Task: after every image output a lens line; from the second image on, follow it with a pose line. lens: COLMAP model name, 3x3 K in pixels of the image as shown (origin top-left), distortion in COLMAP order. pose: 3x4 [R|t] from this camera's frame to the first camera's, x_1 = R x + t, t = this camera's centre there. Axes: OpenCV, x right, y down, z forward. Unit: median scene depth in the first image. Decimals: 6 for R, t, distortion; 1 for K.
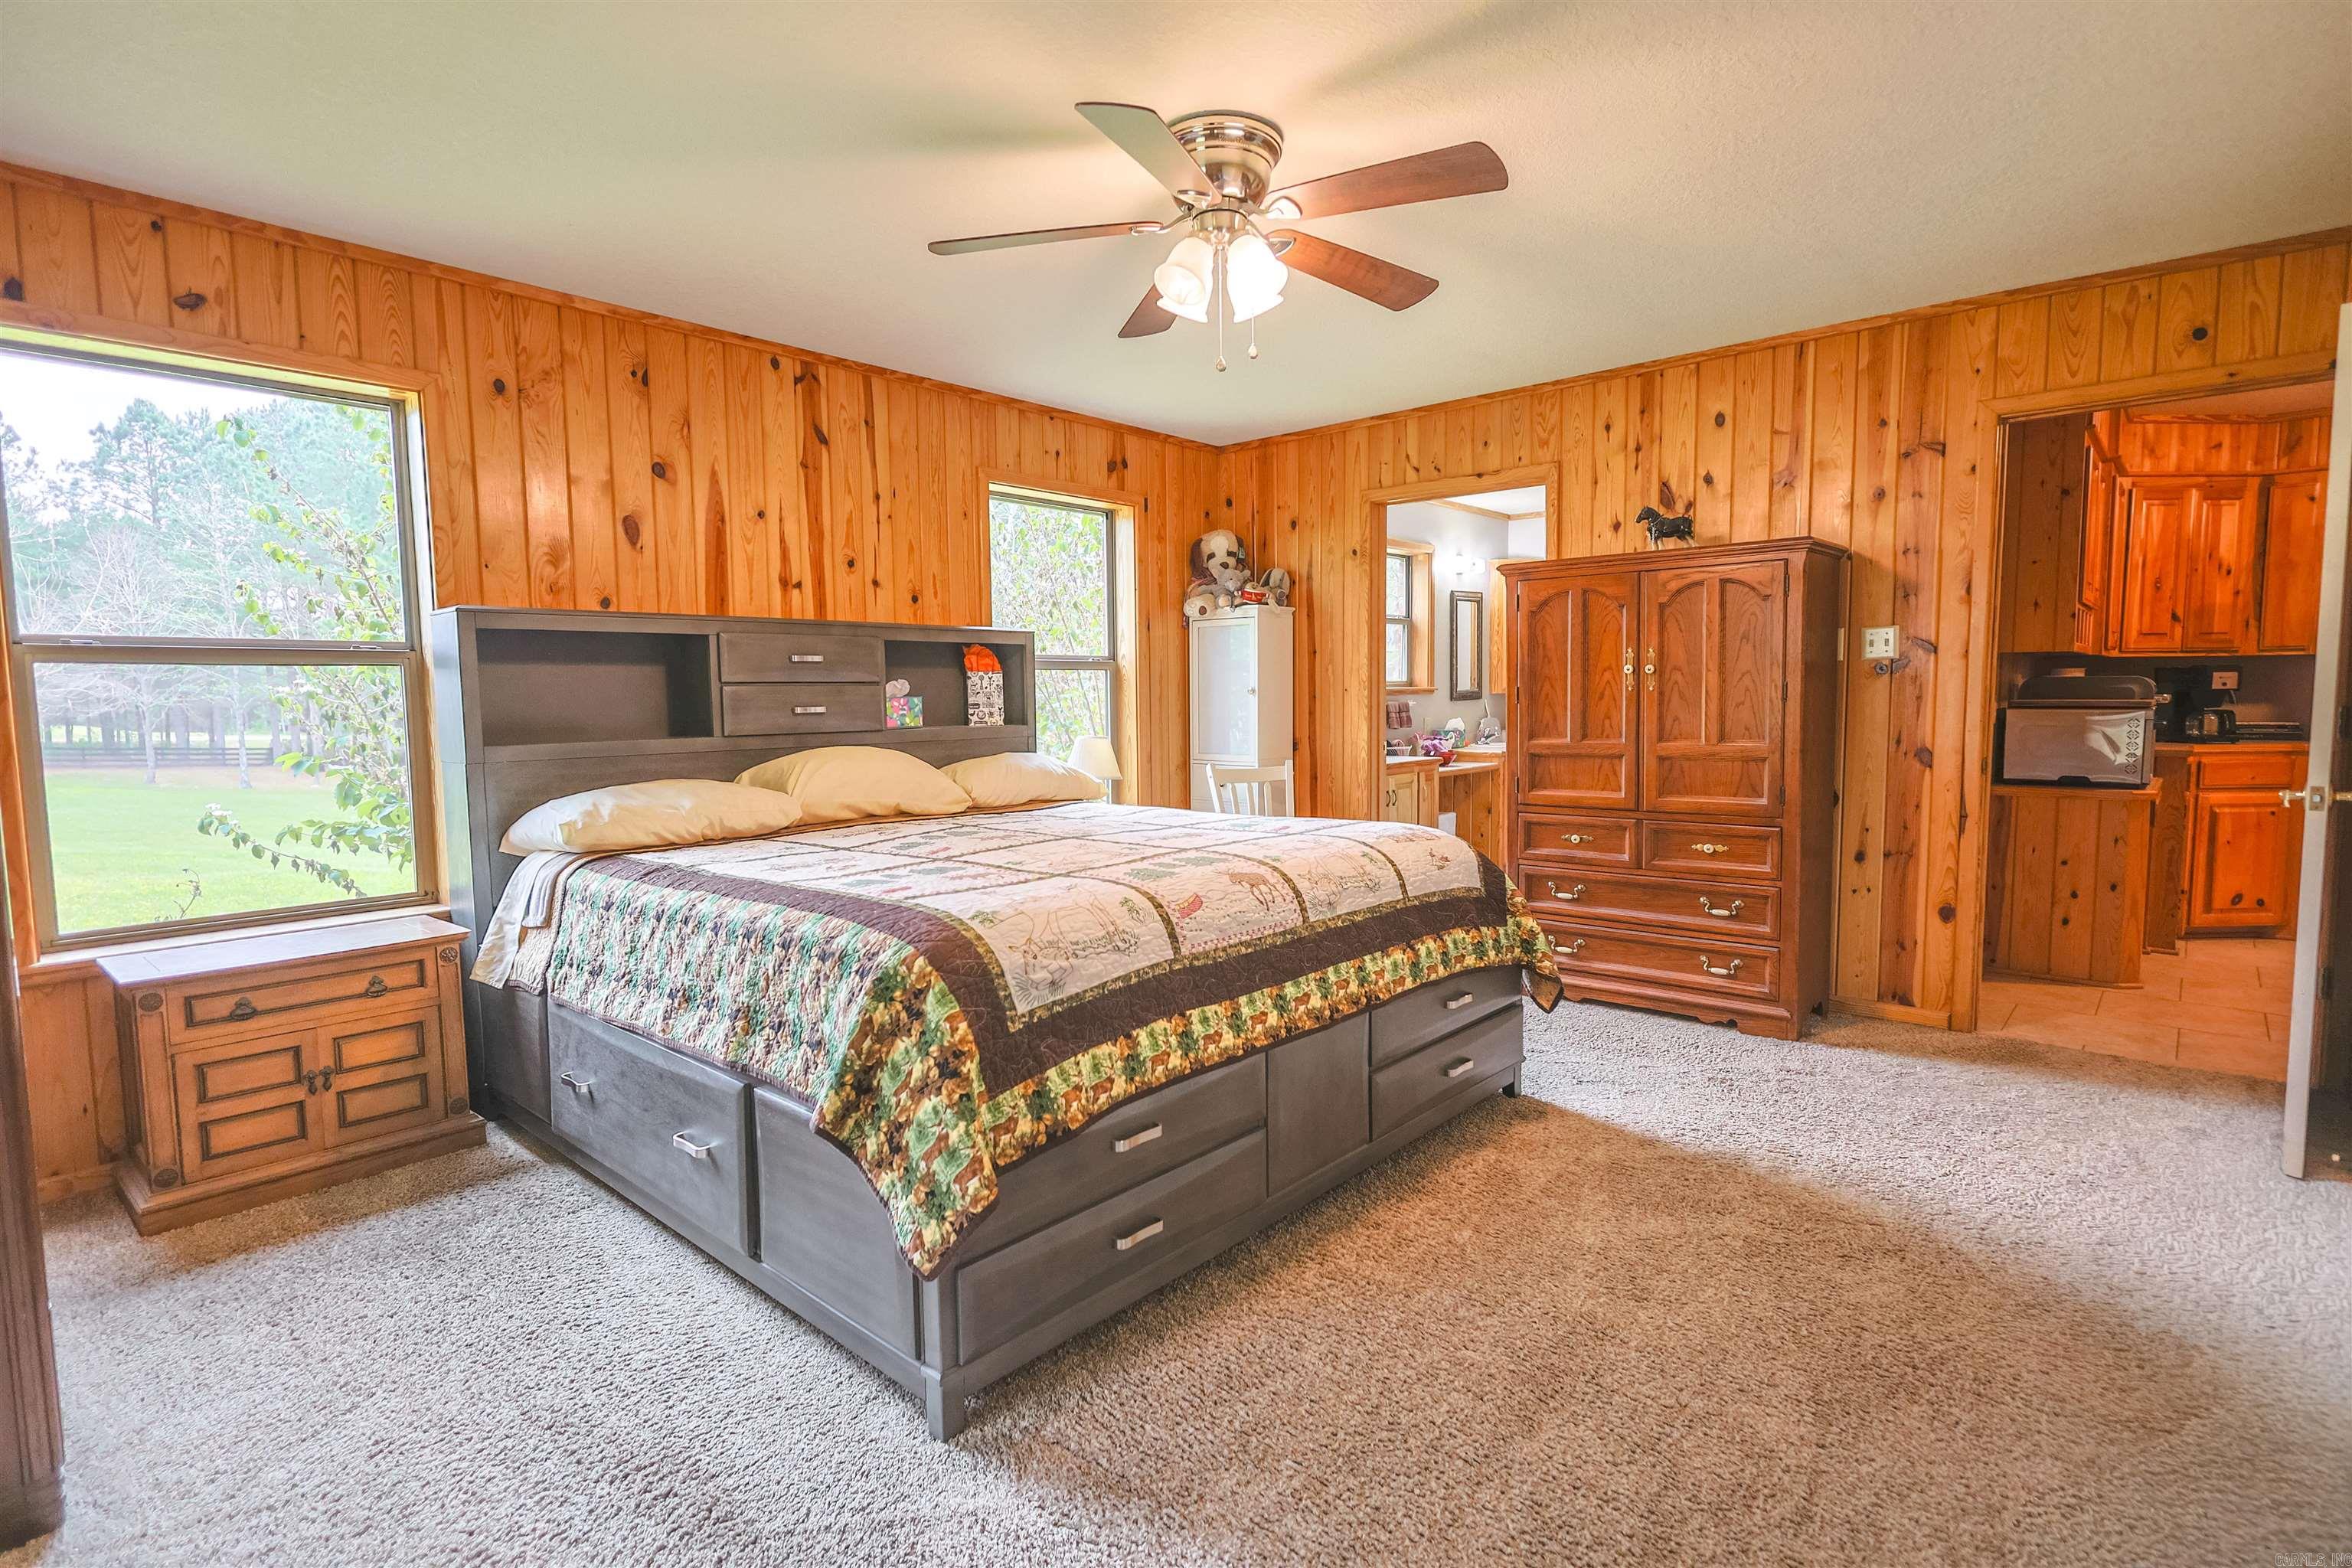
lens RADIAL K [[1180.1, 0, 1176.0], [0, 1180.1, 784.0], [0, 0, 1]] dist [-0.001514, 0.000255]
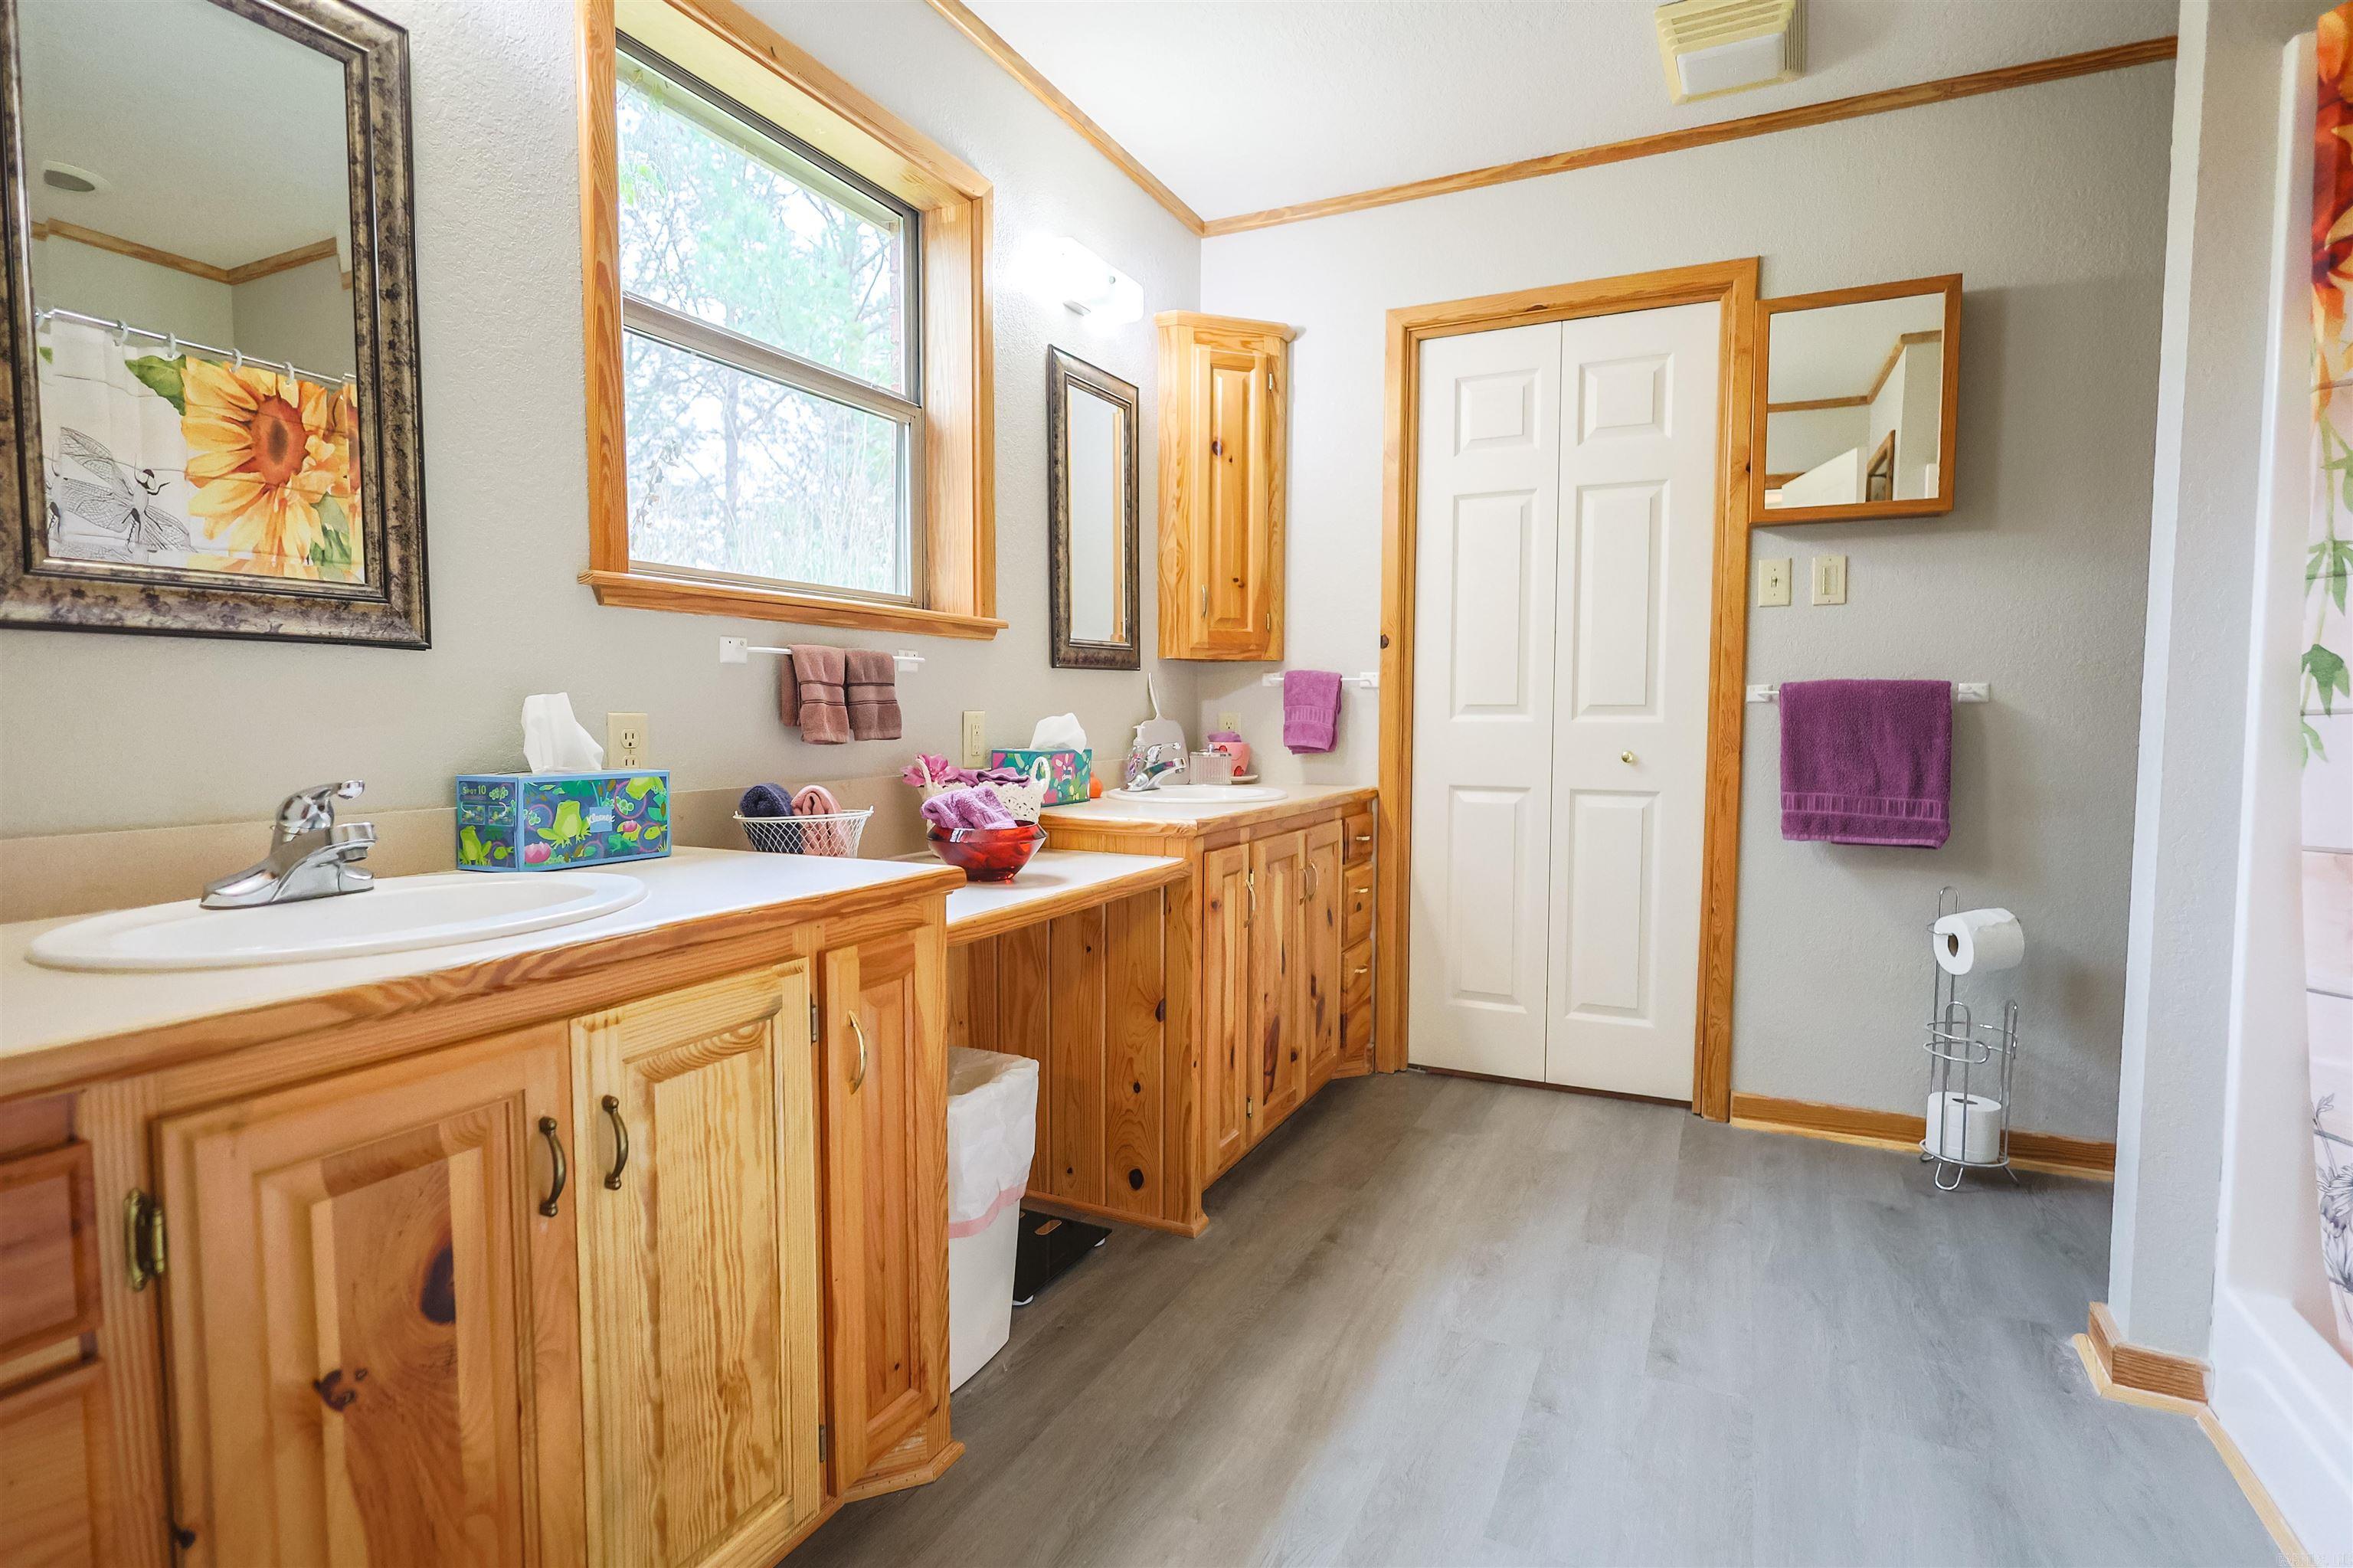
lens RADIAL K [[1180.6, 0, 1176.5], [0, 1180.6, 784.0], [0, 0, 1]] dist [-0.001514, 0.000255]
pose [[0.963318, -0.004084, 0.268330, 0.179575], [0.009009, 0.999813, -0.017123, -0.030154], [-0.268210, 0.018912, 0.963175, 0.672396]]
